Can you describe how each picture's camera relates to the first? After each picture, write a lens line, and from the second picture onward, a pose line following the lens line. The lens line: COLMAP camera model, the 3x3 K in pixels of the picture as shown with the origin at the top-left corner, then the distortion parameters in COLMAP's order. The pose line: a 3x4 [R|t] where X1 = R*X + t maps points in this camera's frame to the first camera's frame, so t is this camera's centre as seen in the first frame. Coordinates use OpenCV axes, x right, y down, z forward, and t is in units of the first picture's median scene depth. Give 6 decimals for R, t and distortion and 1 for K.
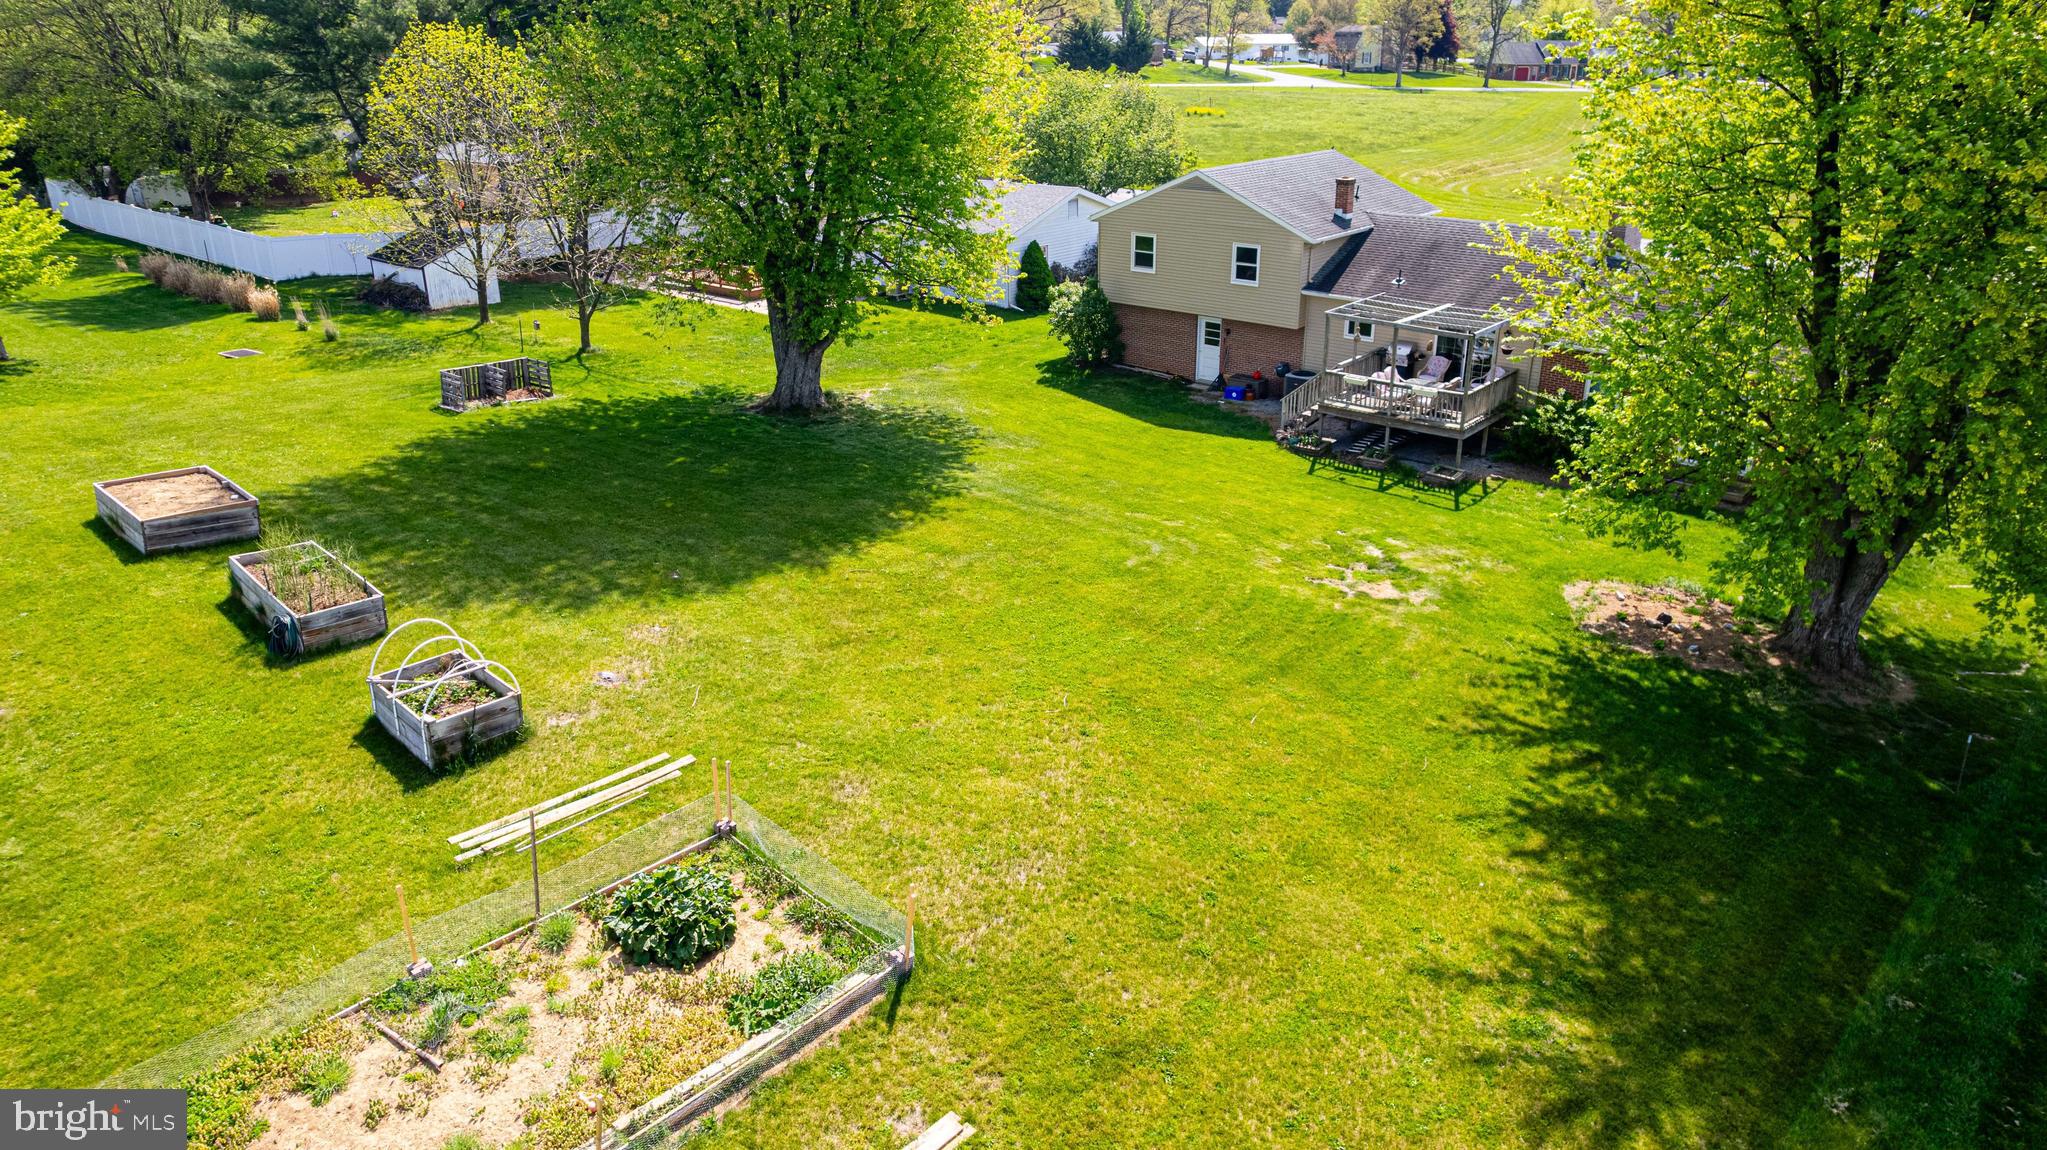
lens RADIAL K [[1344.7, 0, 1023.5], [0, 1344.7, 575.0], [0, 0, 1]] dist [-0.038684, 0.004945]
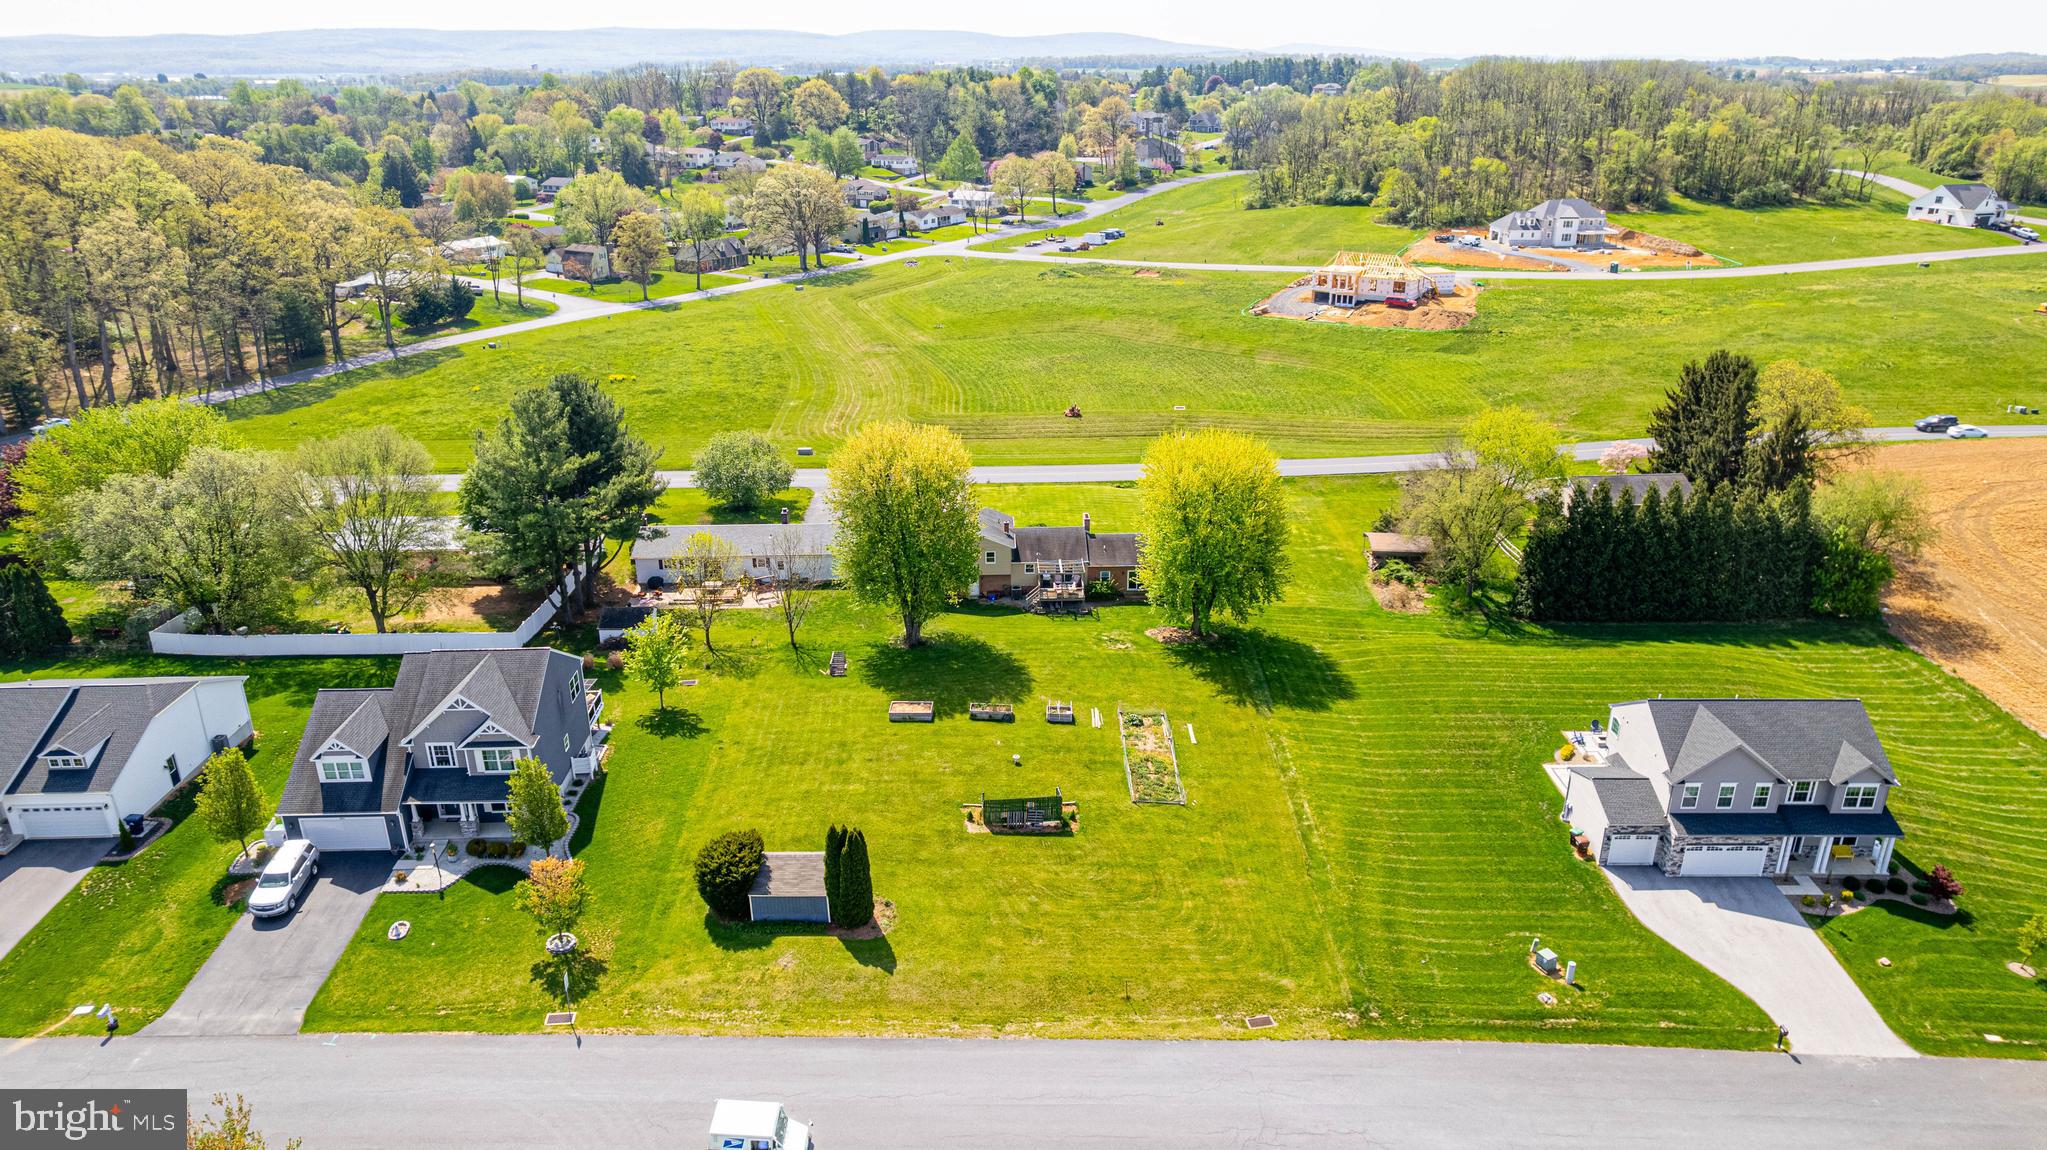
lens RADIAL K [[1344.7, 0, 1023.5], [0, 1344.7, 575.0], [0, 0, 1]] dist [-0.038684, 0.004945]
pose [[0.752259, -0.236326, 0.615026, -1.656441], [0.253343, 0.965445, 0.061103, -0.357789], [-0.608214, 0.109848, 0.786136, -1.430062]]
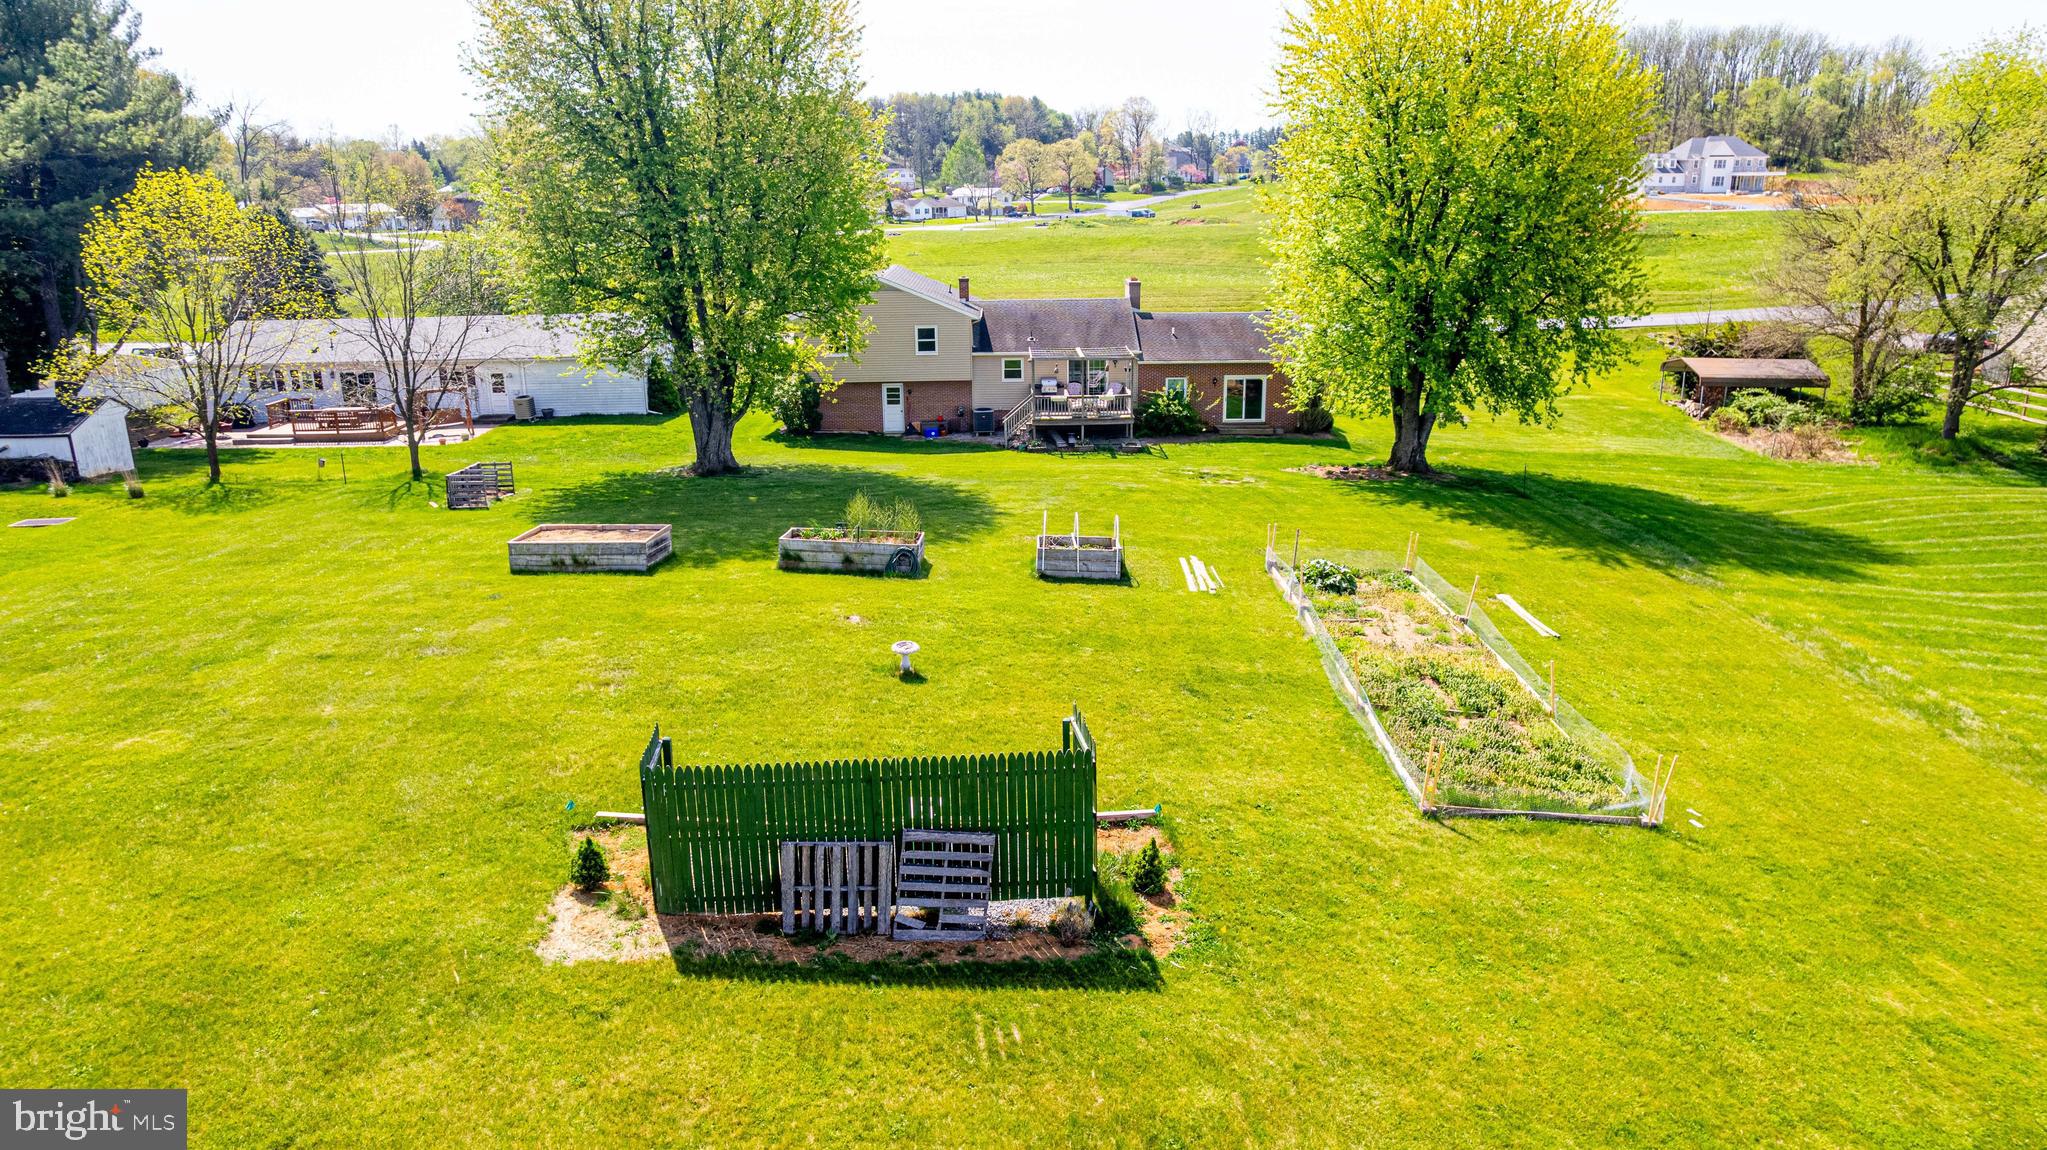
lens RADIAL K [[1344.7, 0, 1023.5], [0, 1344.7, 575.0], [0, 0, 1]] dist [-0.038684, 0.004945]
pose [[0.760360, -0.185847, 0.622345, -0.672436], [0.253858, 0.967005, -0.021384, 0.060100], [-0.597837, 0.174246, 0.782451, -0.111294]]
